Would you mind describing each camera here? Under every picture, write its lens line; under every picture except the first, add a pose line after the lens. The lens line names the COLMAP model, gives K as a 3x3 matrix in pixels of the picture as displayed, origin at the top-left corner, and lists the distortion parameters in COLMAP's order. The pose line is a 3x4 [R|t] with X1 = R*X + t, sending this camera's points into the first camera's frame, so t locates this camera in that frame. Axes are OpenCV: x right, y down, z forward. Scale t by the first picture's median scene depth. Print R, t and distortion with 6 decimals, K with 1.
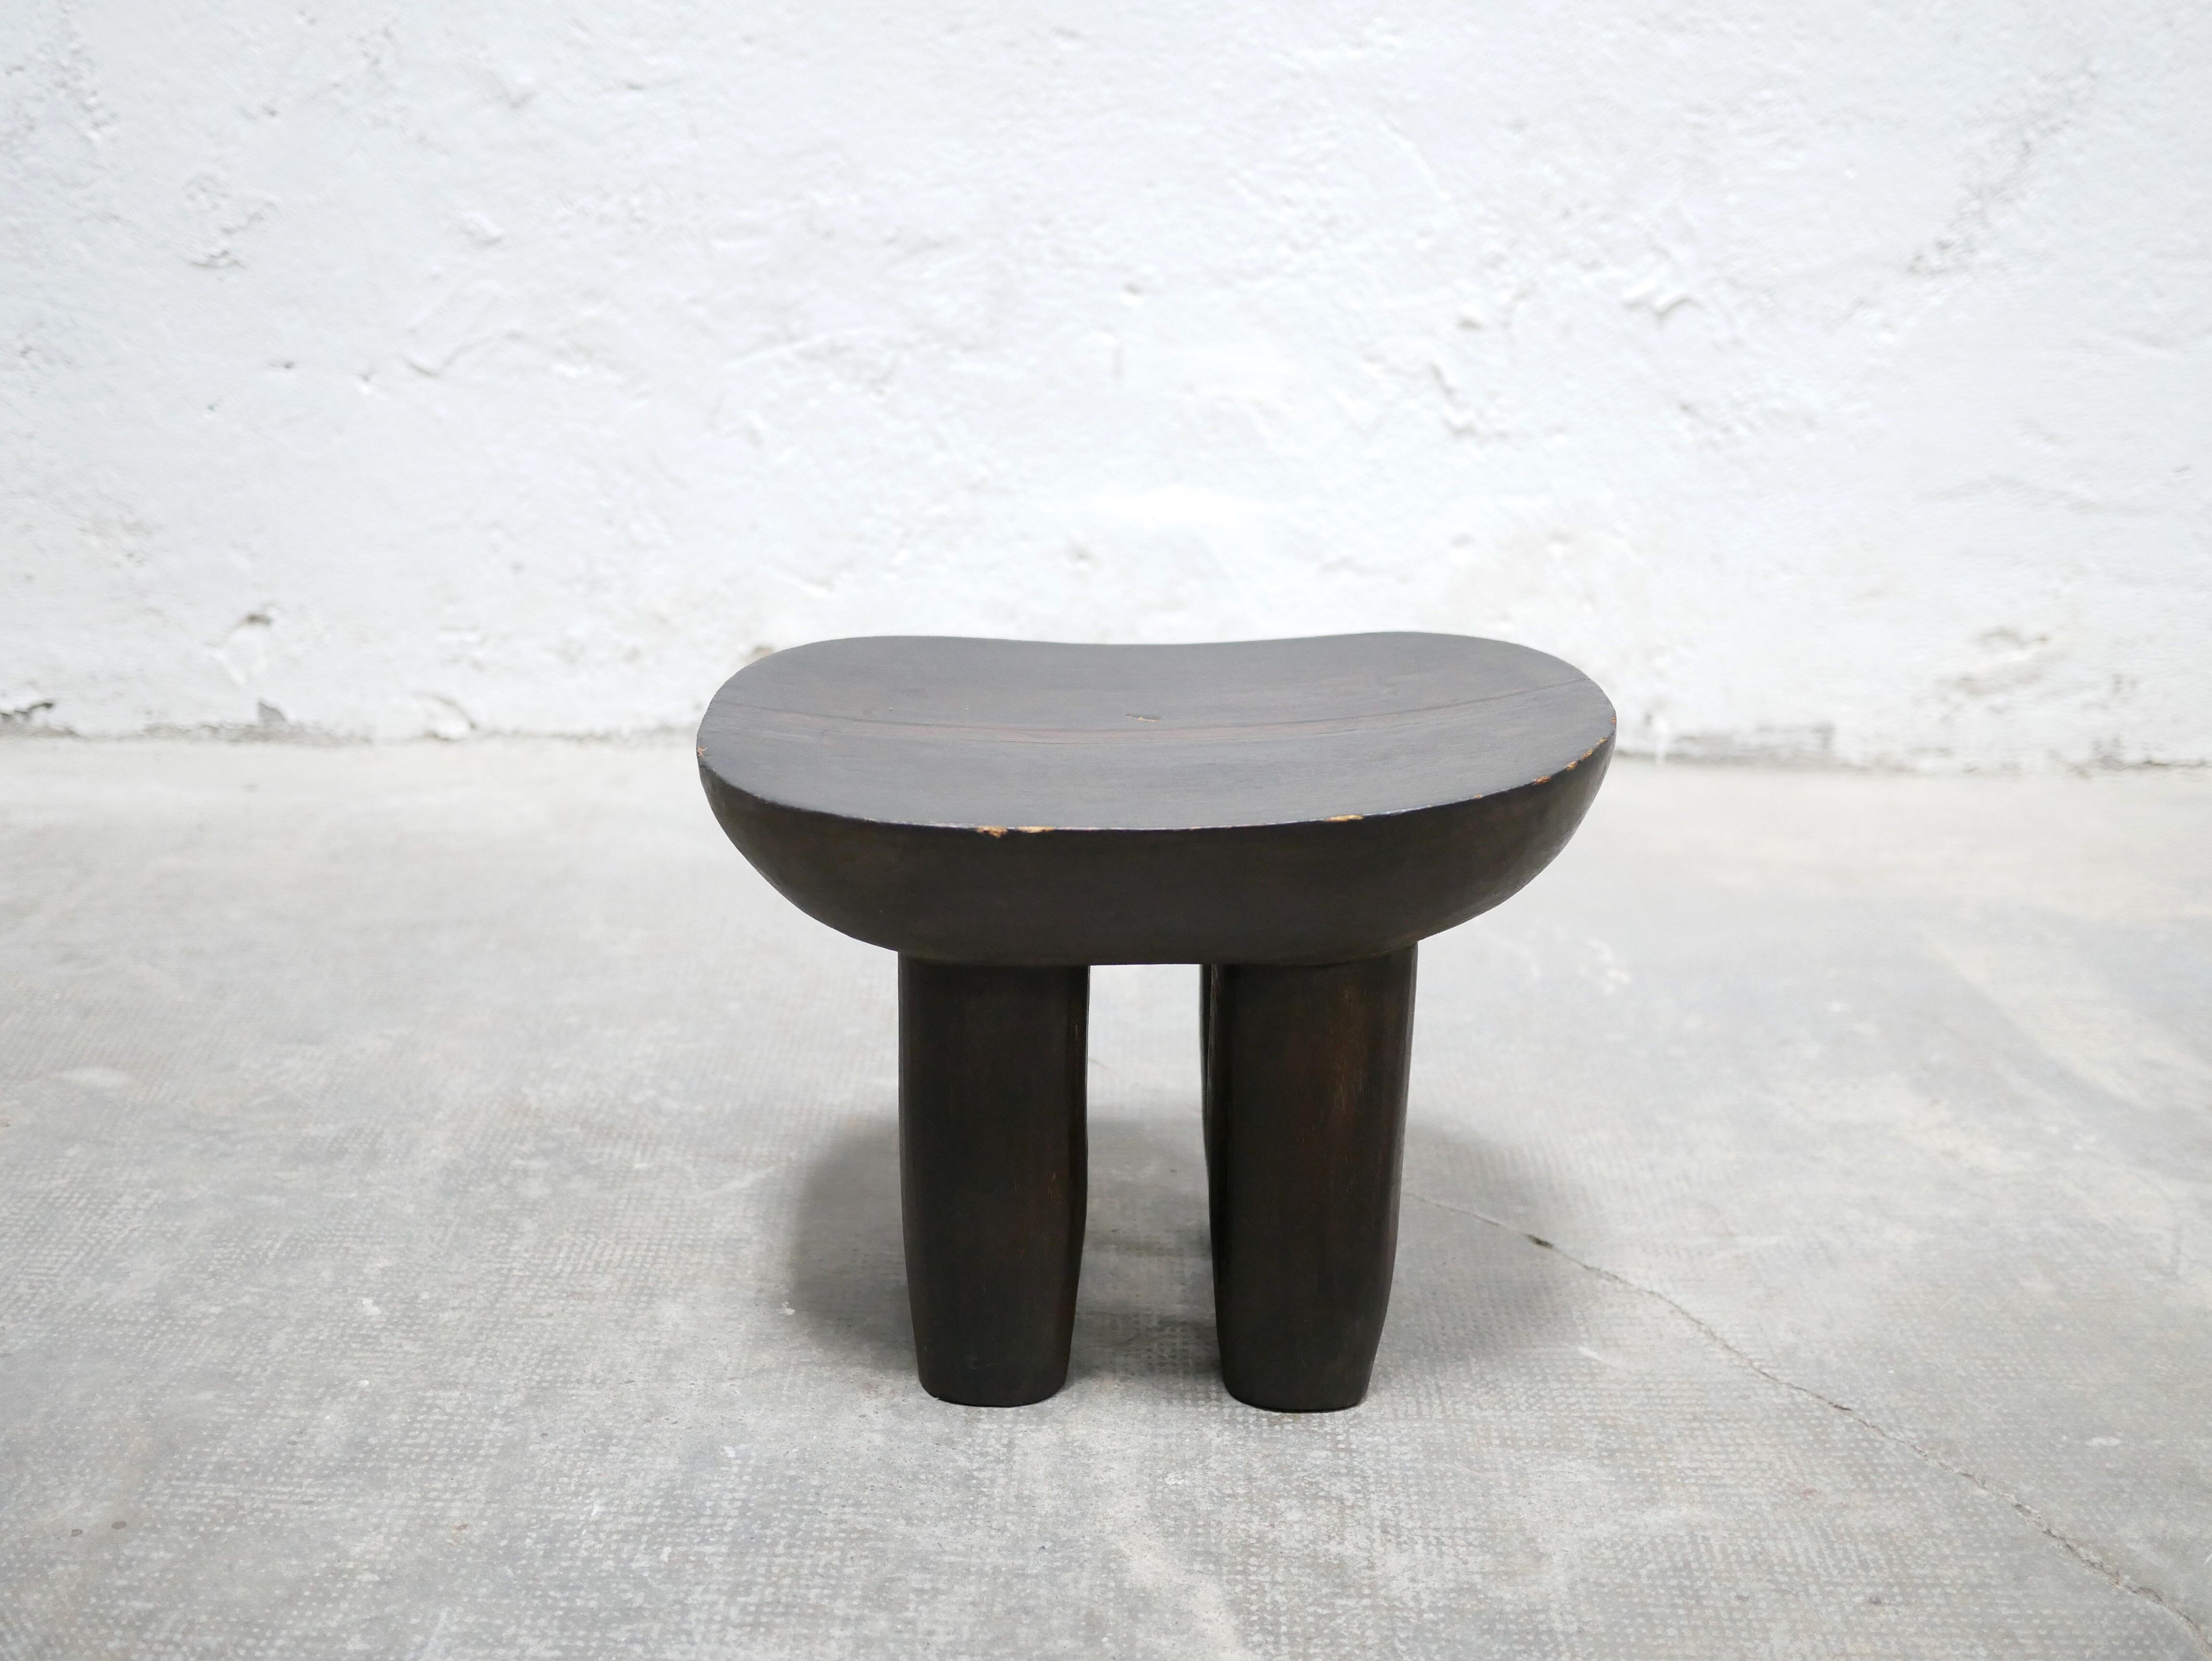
lens RADIAL K [[2505.2, 0, 1082.5], [0, 2505.2, 825.7], [0, 0, 1]] dist [-0.016419, 0.014519]
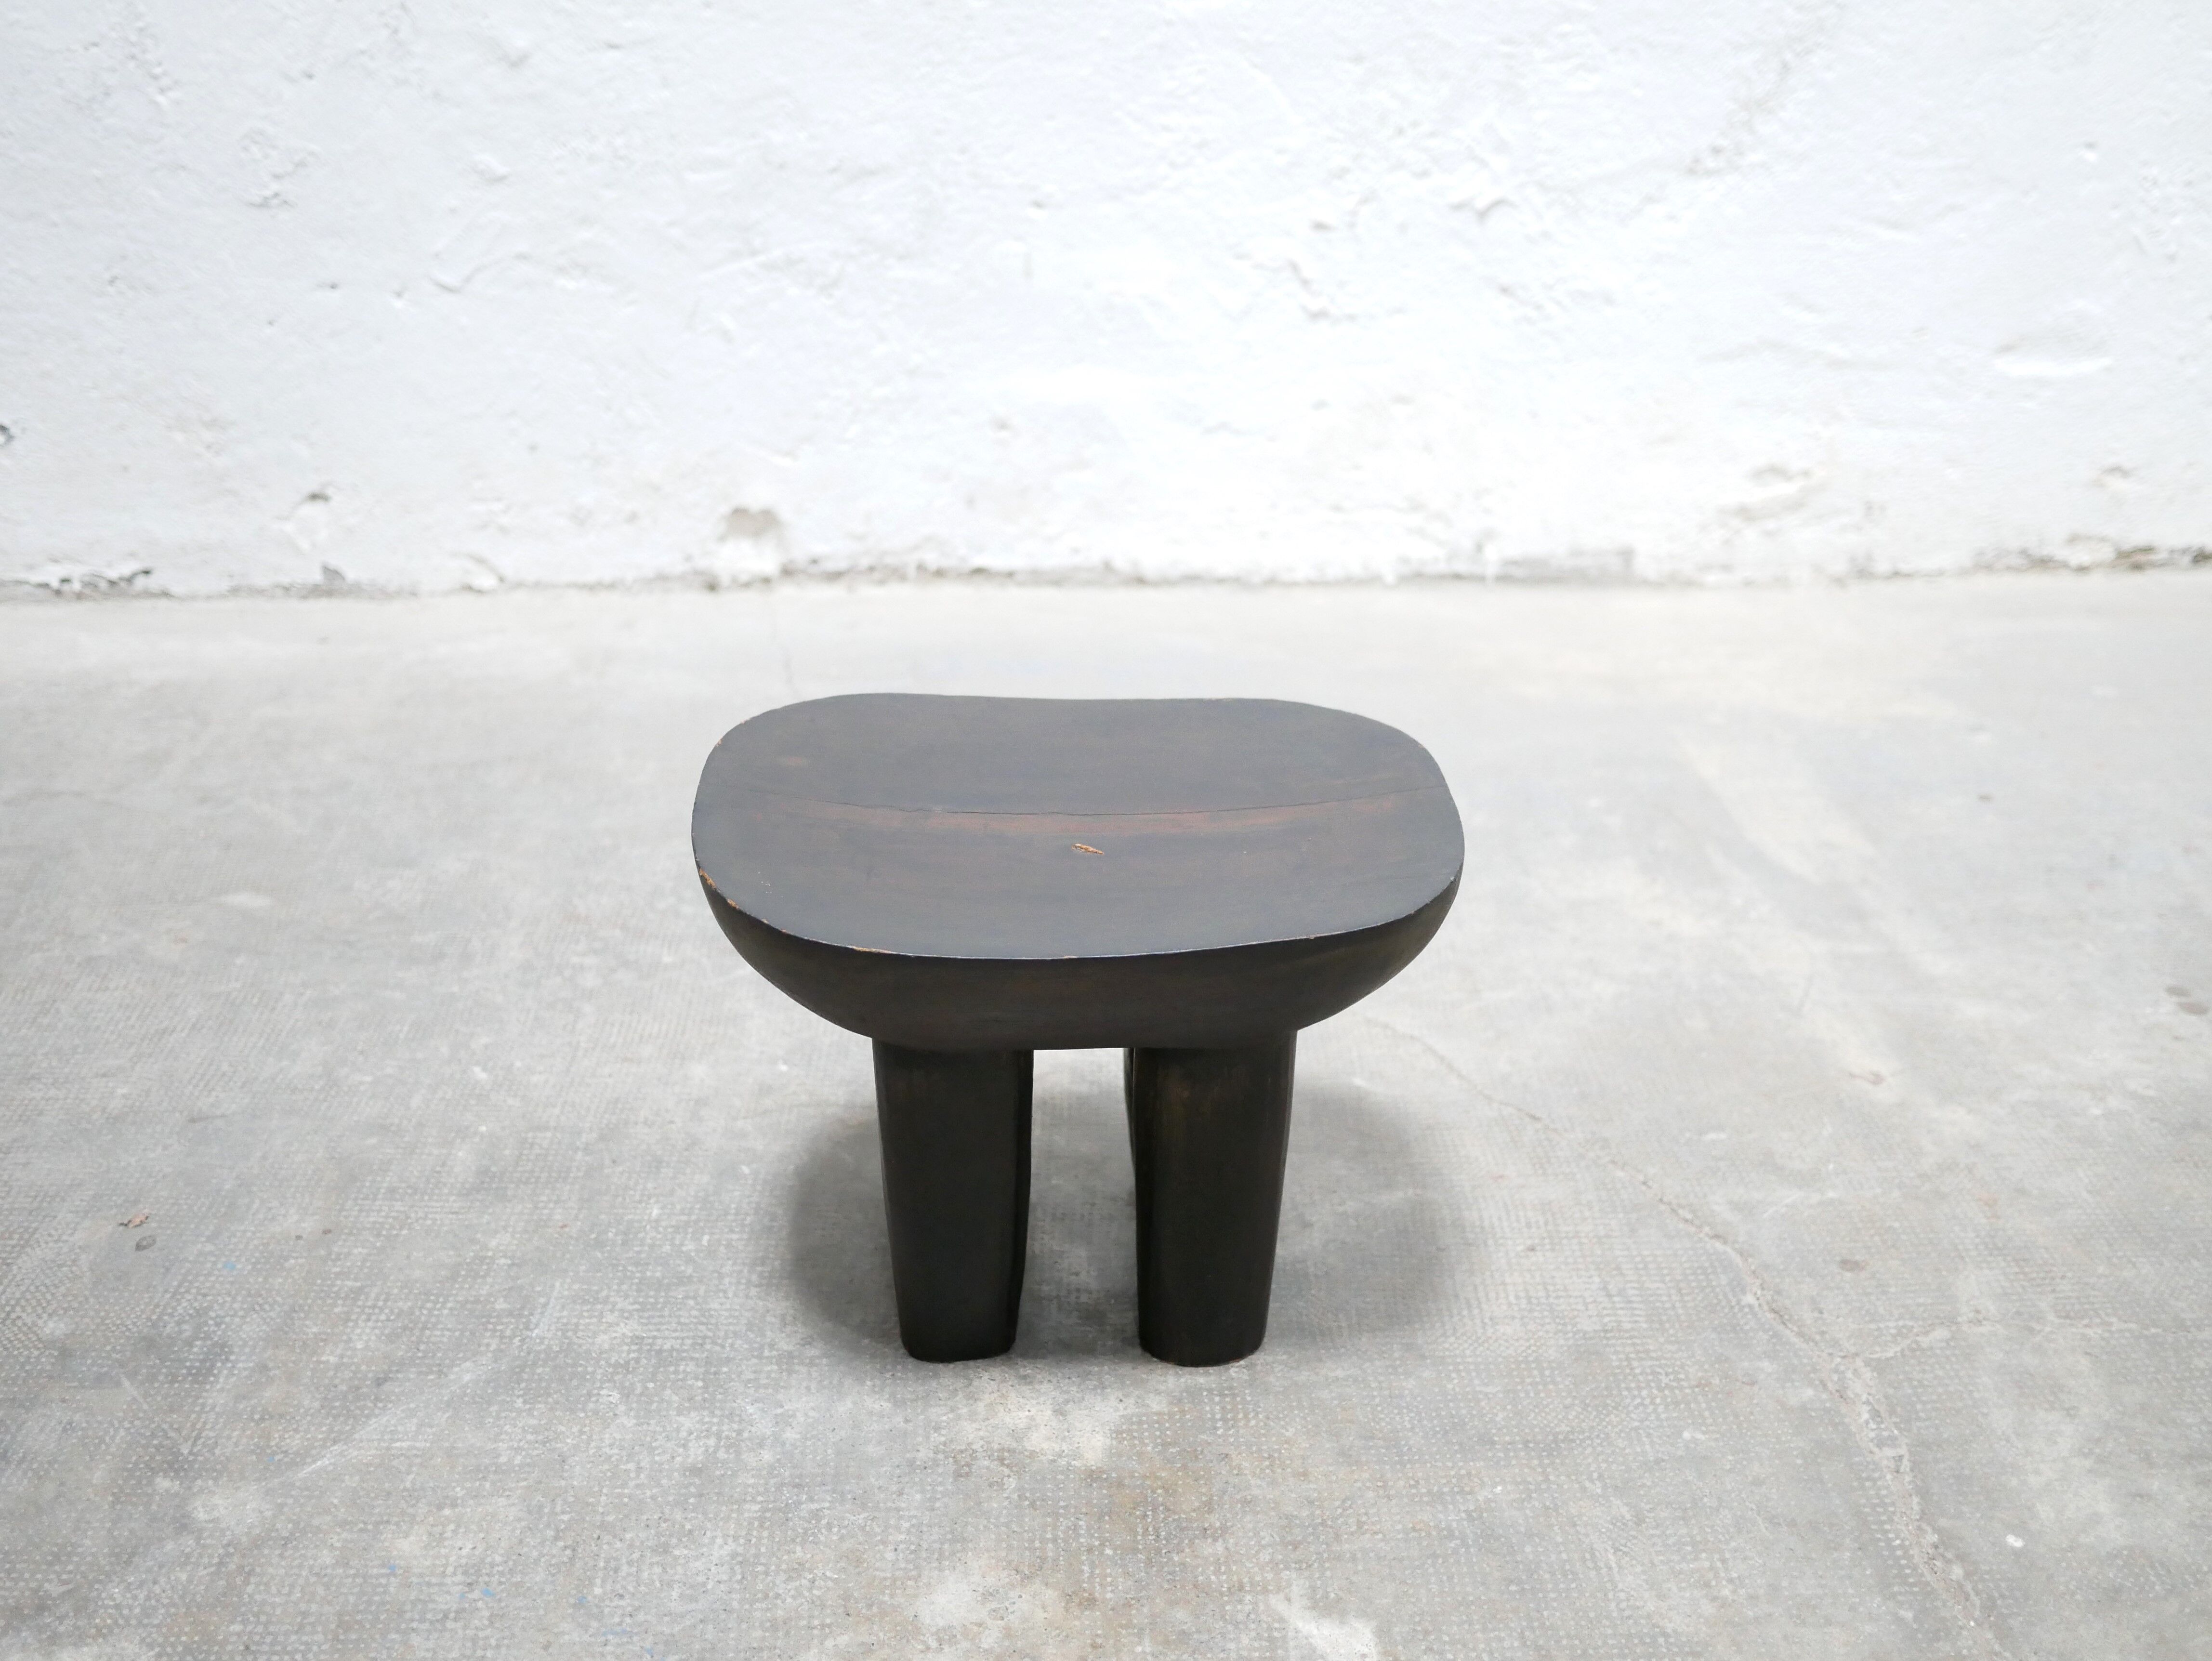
lens RADIAL K [[2513.1, 0, 1097.6], [0, 2513.1, 832.9], [0, 0, 1]] dist [-0.021716, 0.035154]
pose [[0.999606, -0.025845, 0.010971, 0.034640], [0.024321, 0.992279, 0.121620, -0.077952], [-0.014030, -0.121305, 0.992516, -0.284964]]
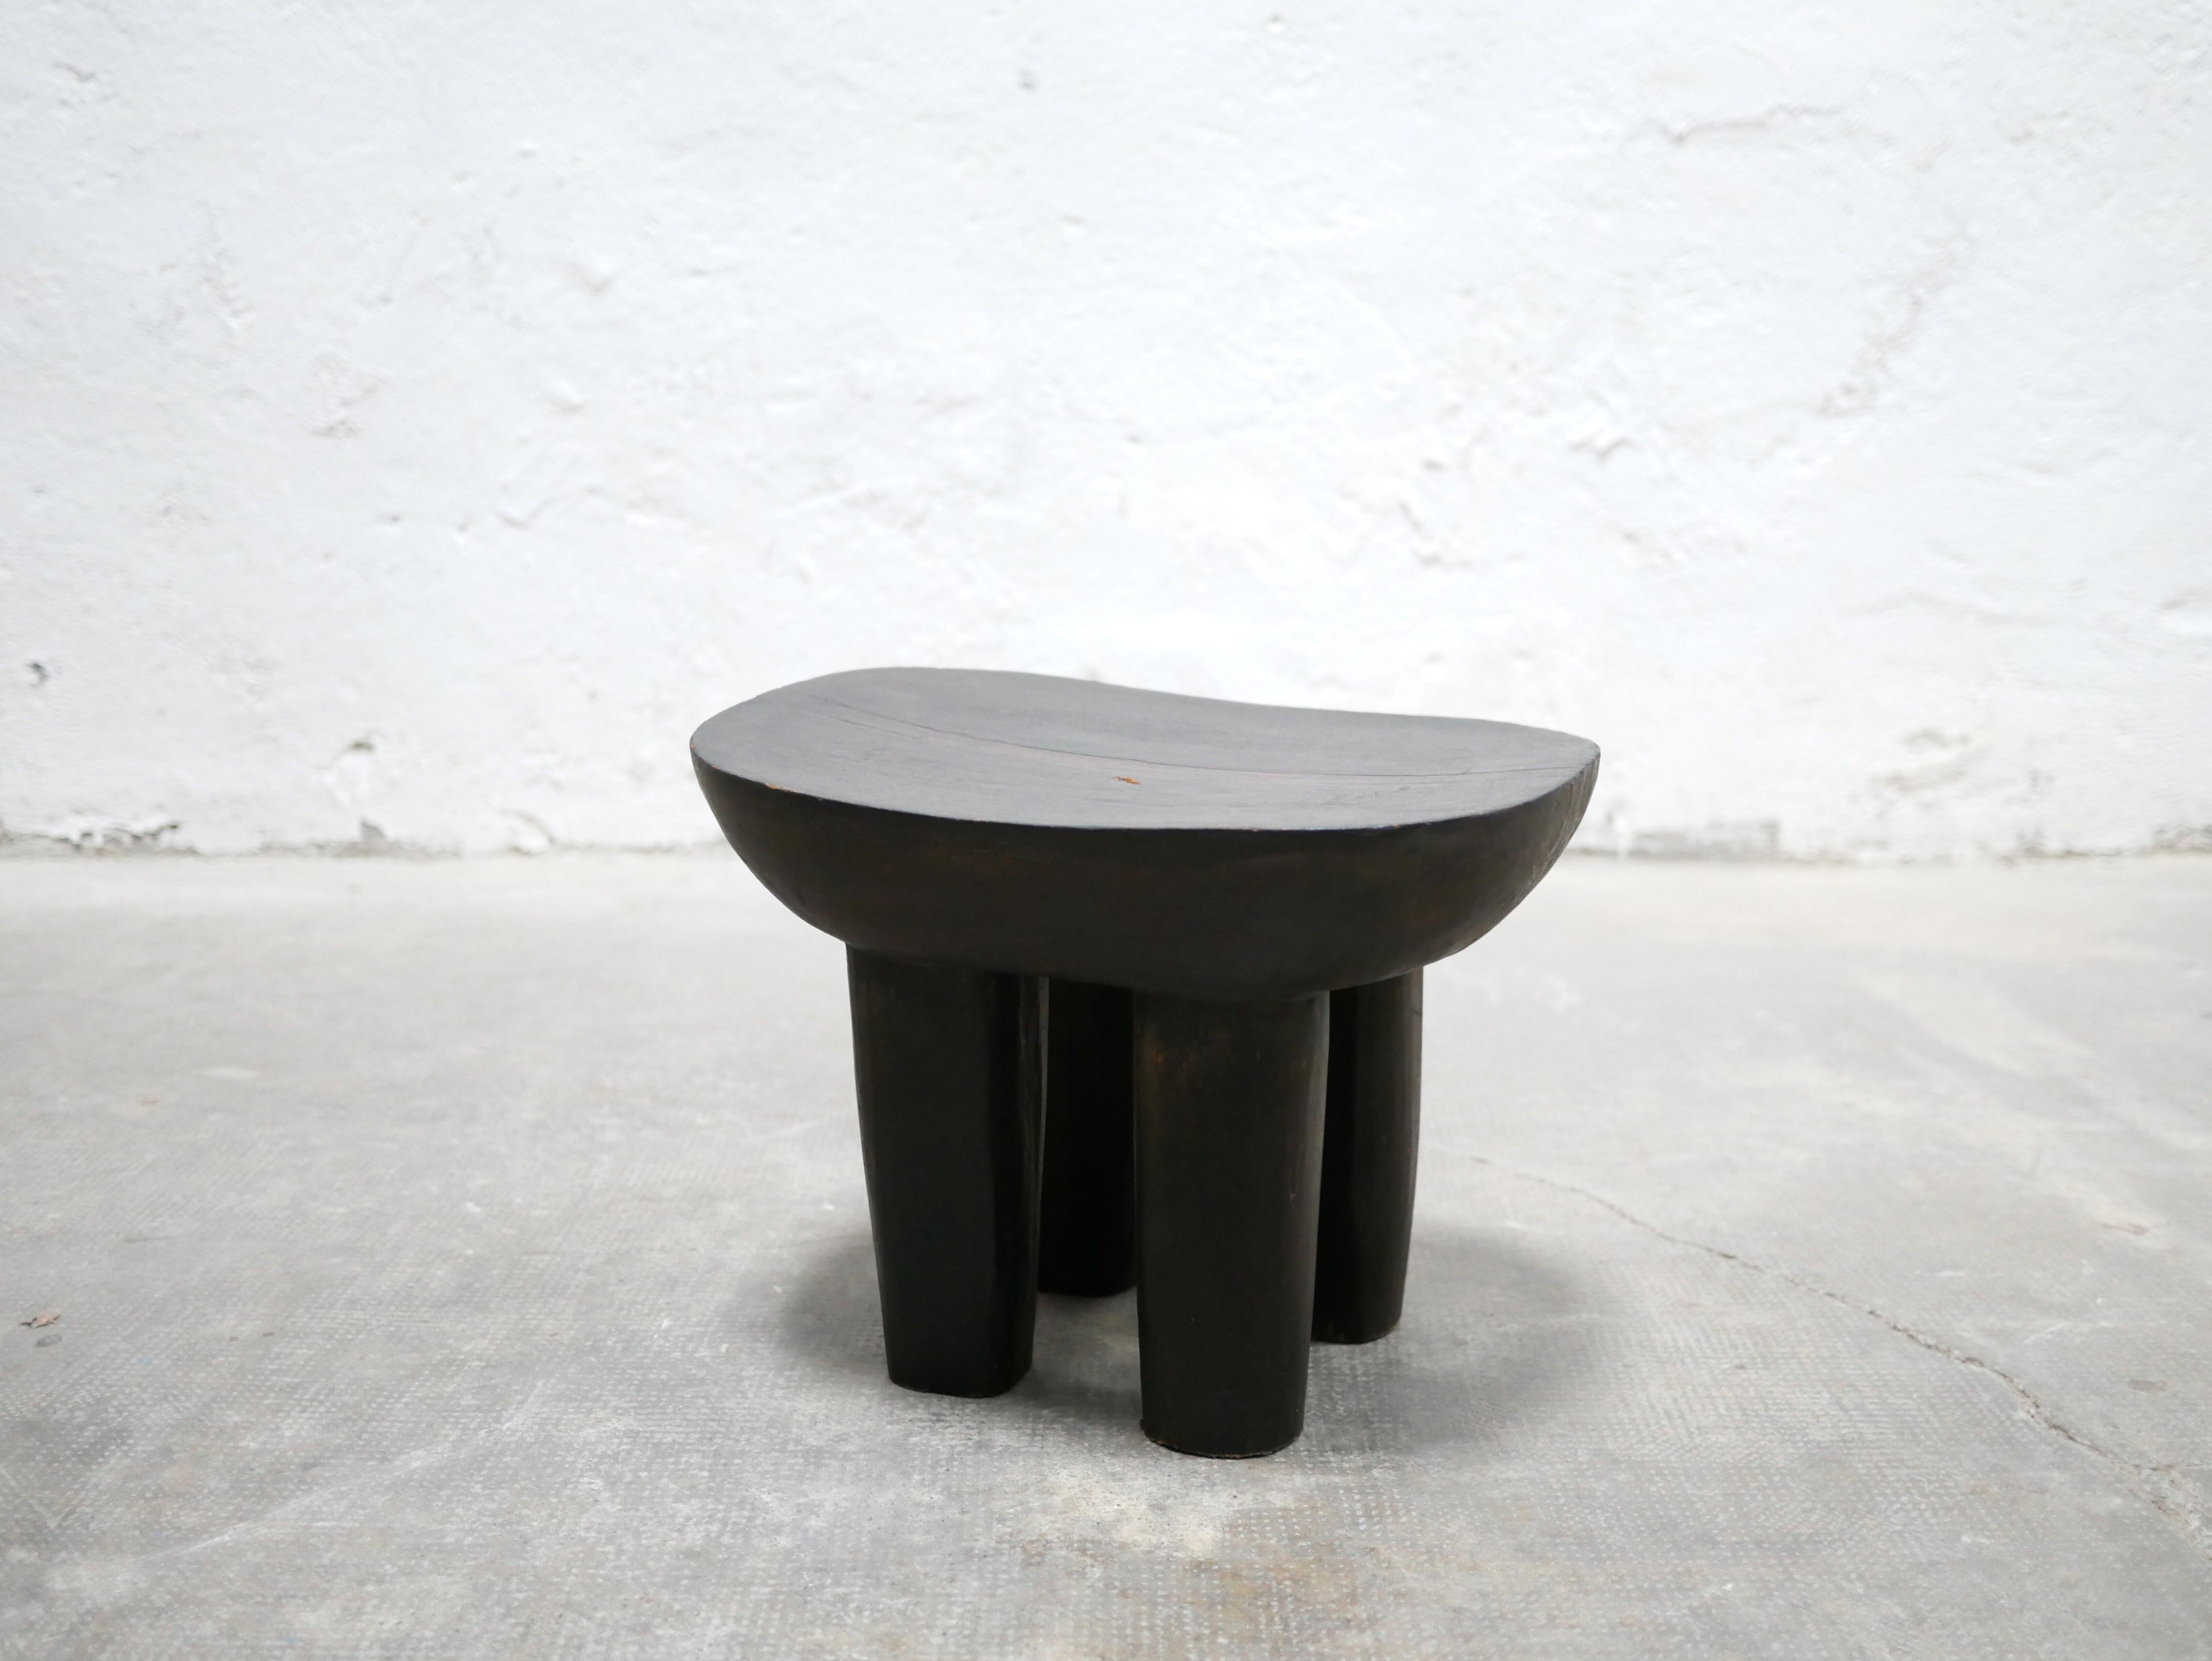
lens RADIAL K [[2529.5, 0, 1099.9], [0, 2529.5, 834.7], [0, 0, 1]] dist [-0.019034, 0.028702]
pose [[0.999729, -0.017438, -0.015416, 0.023818], [0.015387, 0.992114, -0.124389, 0.134402], [0.017464, 0.124118, 0.992114, -0.149691]]
